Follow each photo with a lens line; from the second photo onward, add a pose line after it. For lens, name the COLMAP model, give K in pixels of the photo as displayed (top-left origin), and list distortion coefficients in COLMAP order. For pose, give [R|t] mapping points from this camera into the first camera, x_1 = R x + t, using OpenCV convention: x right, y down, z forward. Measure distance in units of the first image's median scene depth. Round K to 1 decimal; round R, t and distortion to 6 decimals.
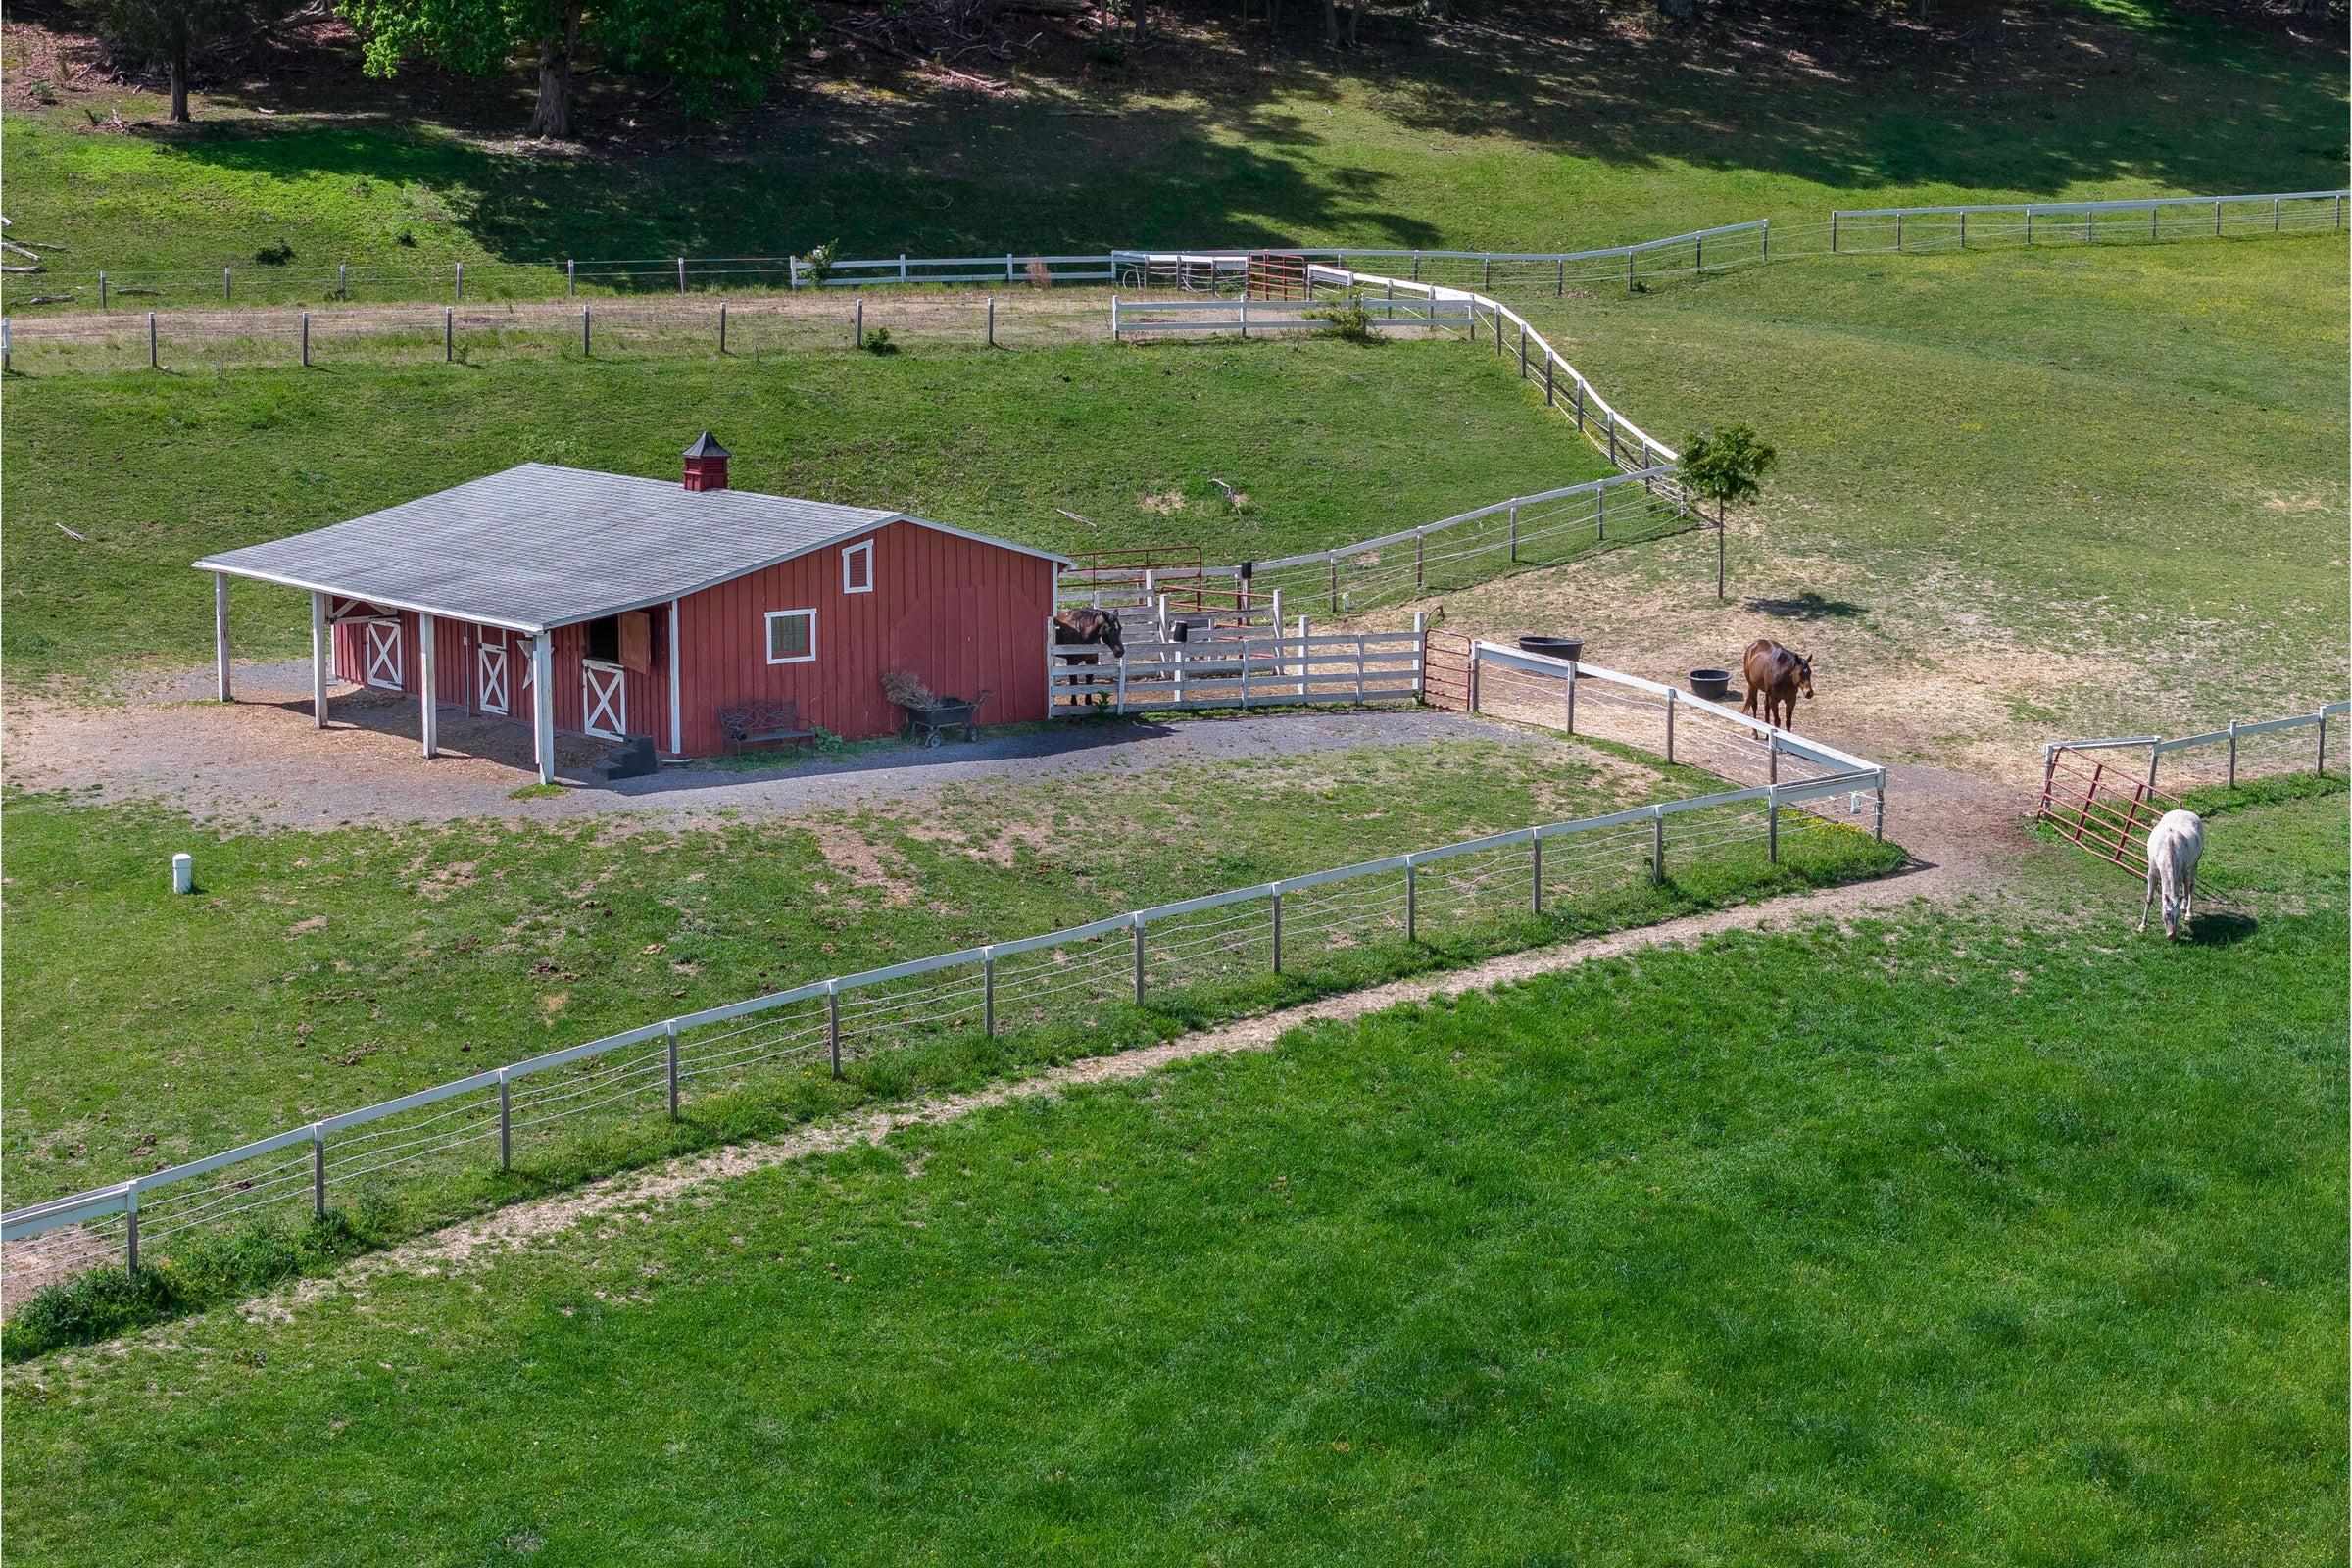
lens RADIAL K [[5743.6, 0, 1176.0], [0, 5743.6, 784.0], [0, 0, 1]] dist [-0.338893, 2.881654]
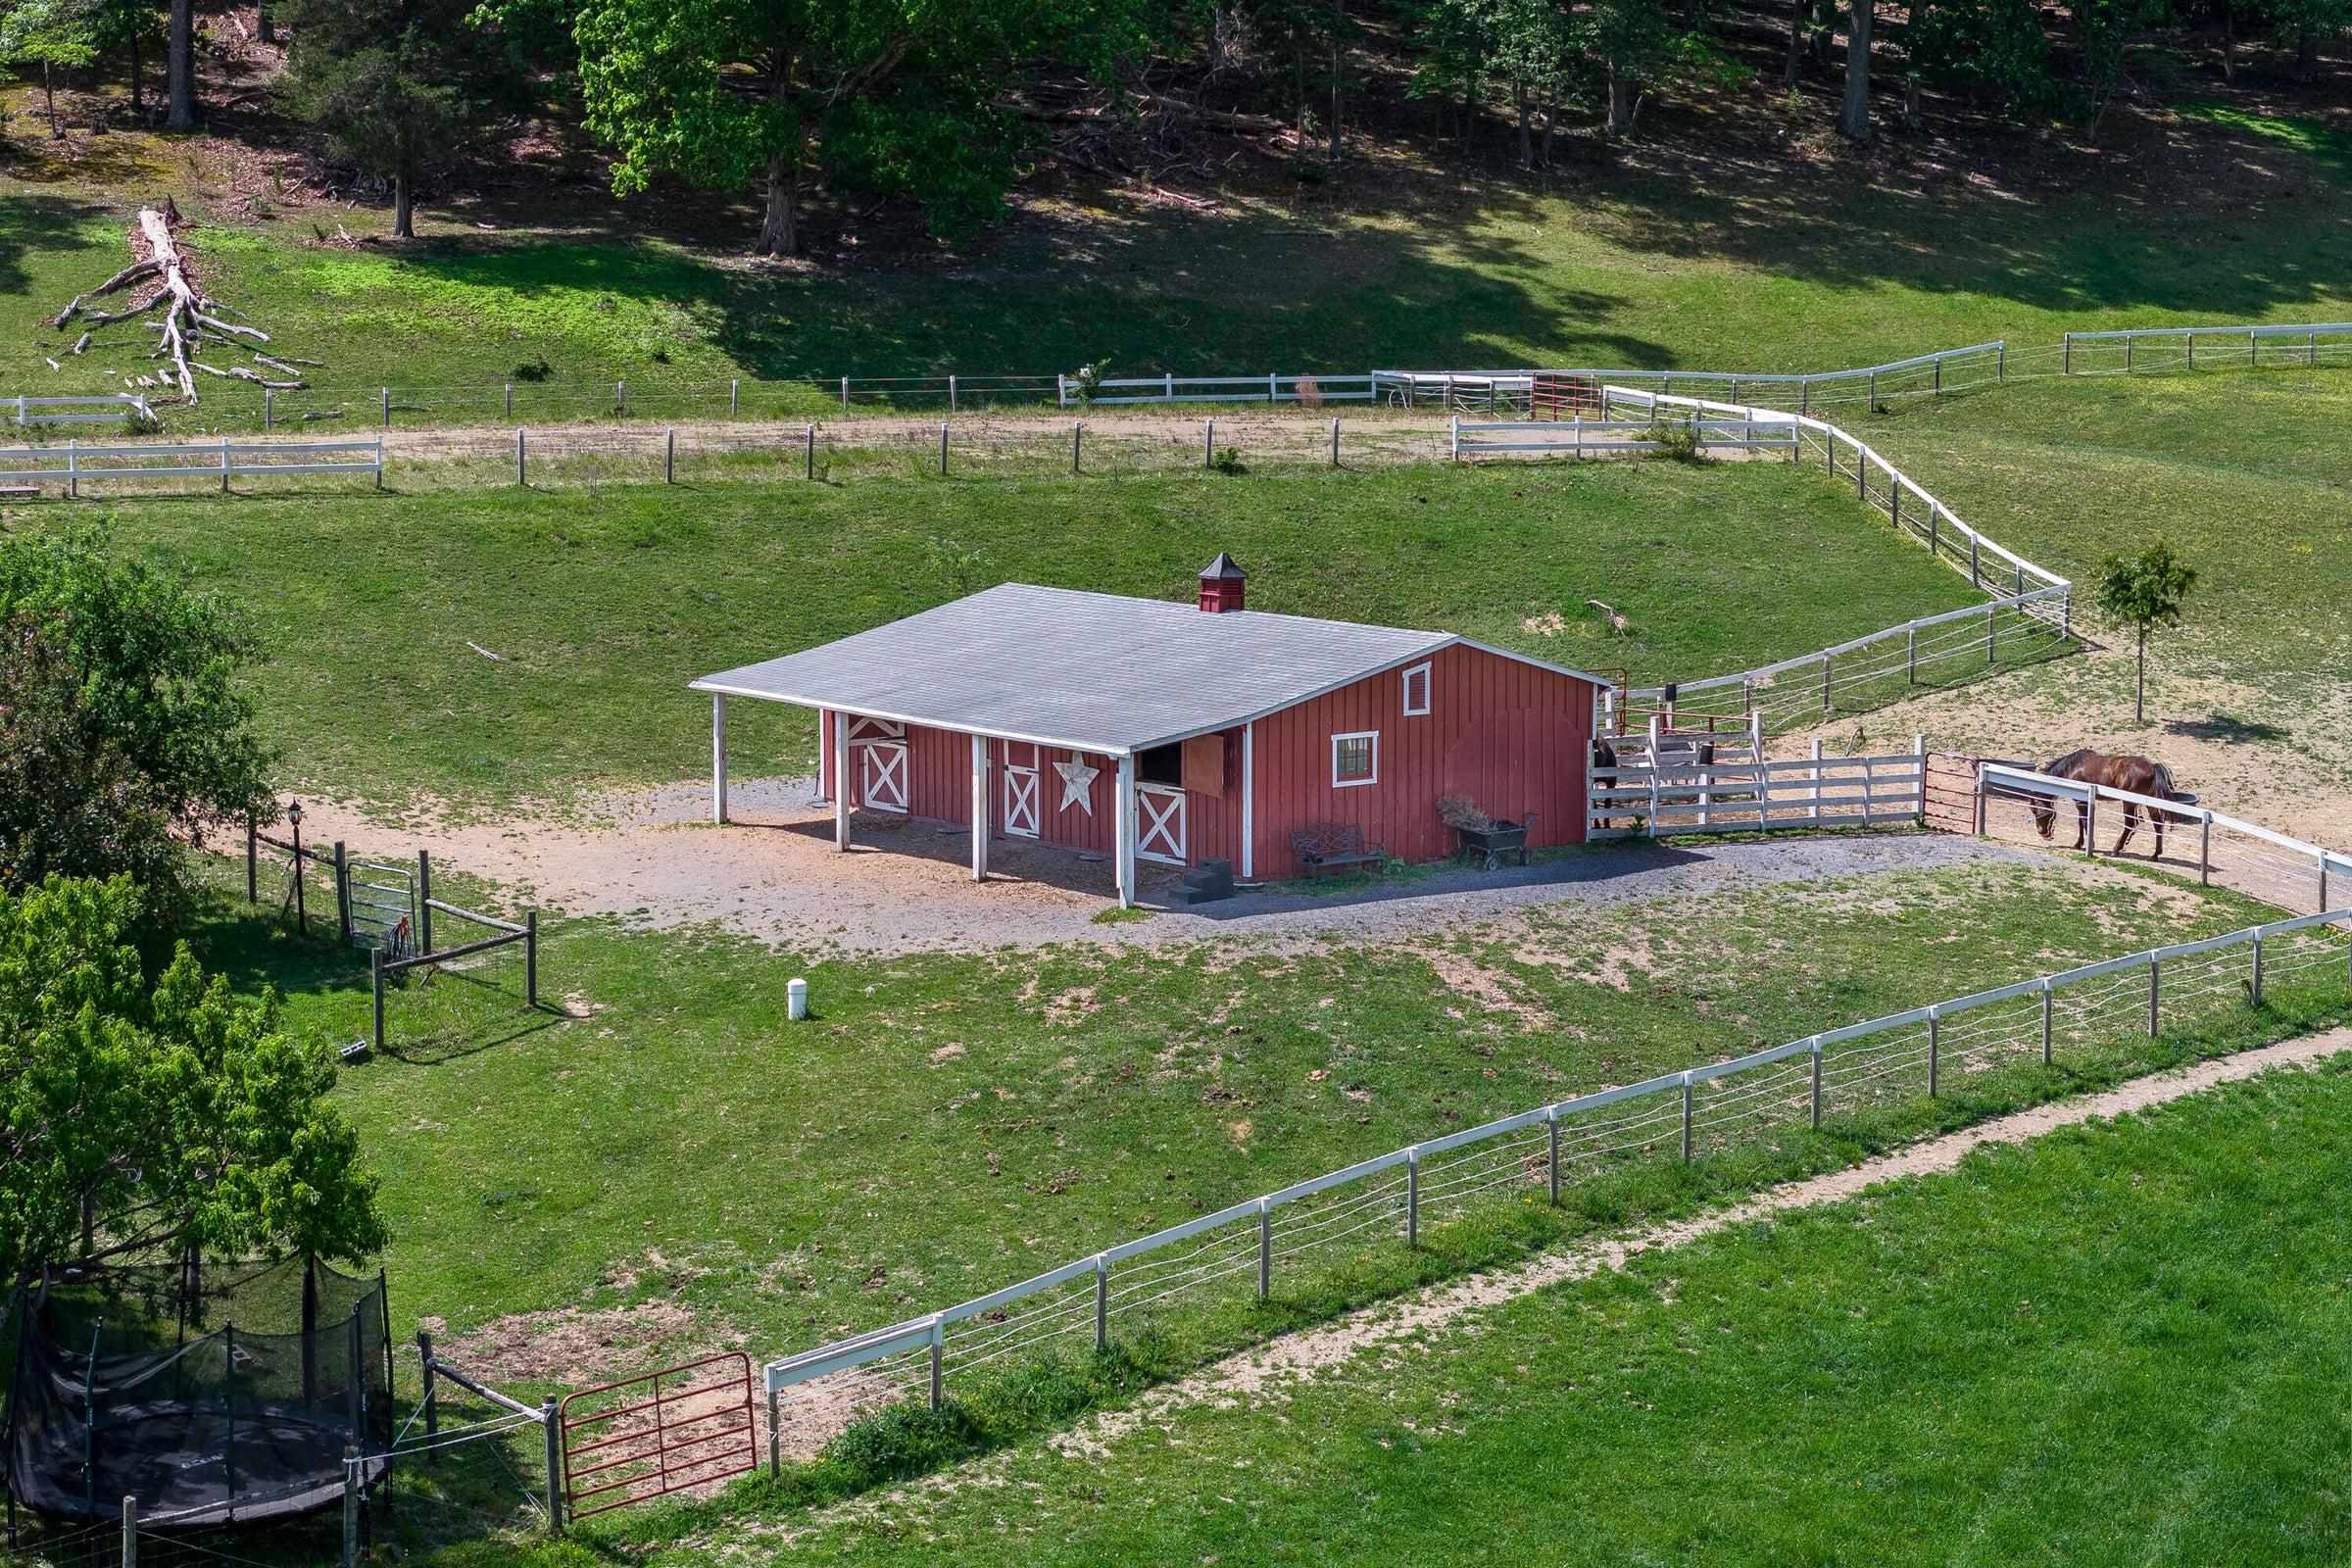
lens RADIAL K [[5743.6, 0, 1176.0], [0, 5743.6, 784.0], [0, 0, 1]] dist [-0.338893, 2.881654]
pose [[0.999560, 0.000217, 0.029657, -0.117634], [0.000388, 0.999792, -0.020380, -0.001095], [-0.029655, 0.020383, 0.999352, 0.005988]]
